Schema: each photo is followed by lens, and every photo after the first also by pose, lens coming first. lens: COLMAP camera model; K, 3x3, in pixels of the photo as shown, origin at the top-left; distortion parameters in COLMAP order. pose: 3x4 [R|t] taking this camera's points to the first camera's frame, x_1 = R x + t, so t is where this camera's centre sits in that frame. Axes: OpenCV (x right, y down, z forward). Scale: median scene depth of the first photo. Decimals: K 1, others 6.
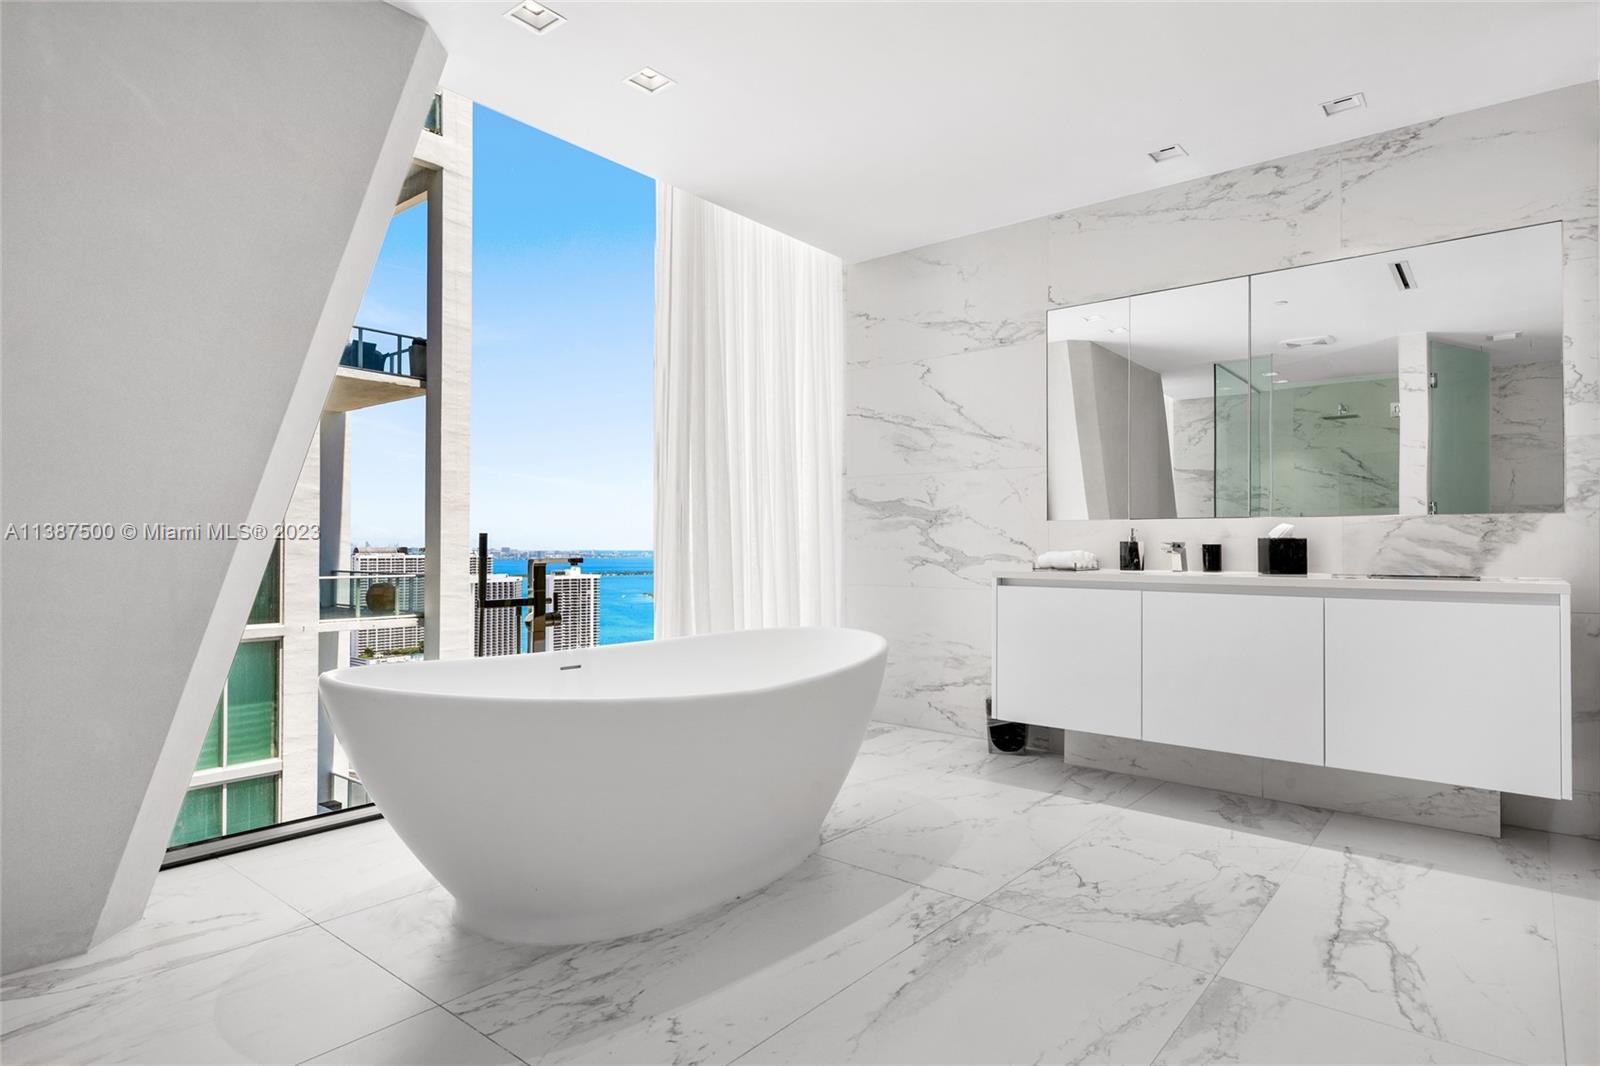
lens RADIAL K [[866.7, 0, 800.0], [0, 866.7, 533.0], [0, 0, 1]] dist [-0.007038, -0.000813]
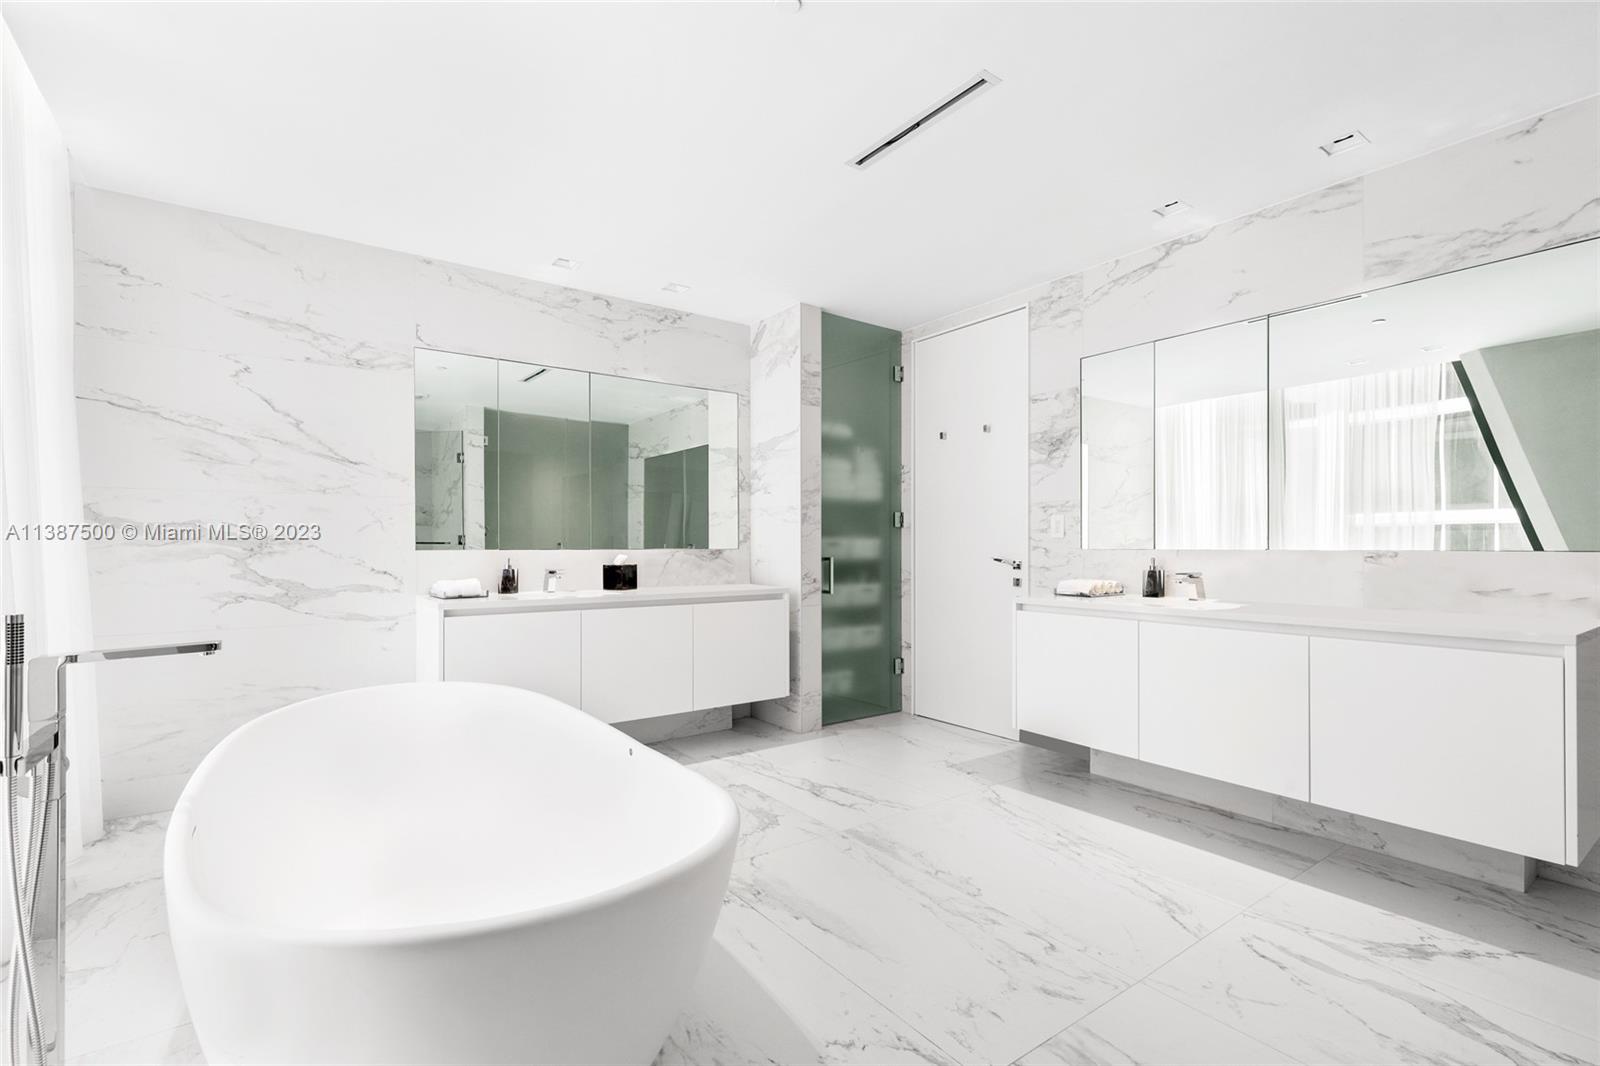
lens RADIAL K [[718.6, 0, 802.3], [0, 718.6, 538.7], [0, 0, 1]] dist [0.002484, 0.000311]
pose [[0.249486, 0.004650, 0.968367, -0.462411], [-0.010590, 0.999942, -0.002073, -0.033443], [-0.968321, -0.009738, 0.249520, 0.360396]]
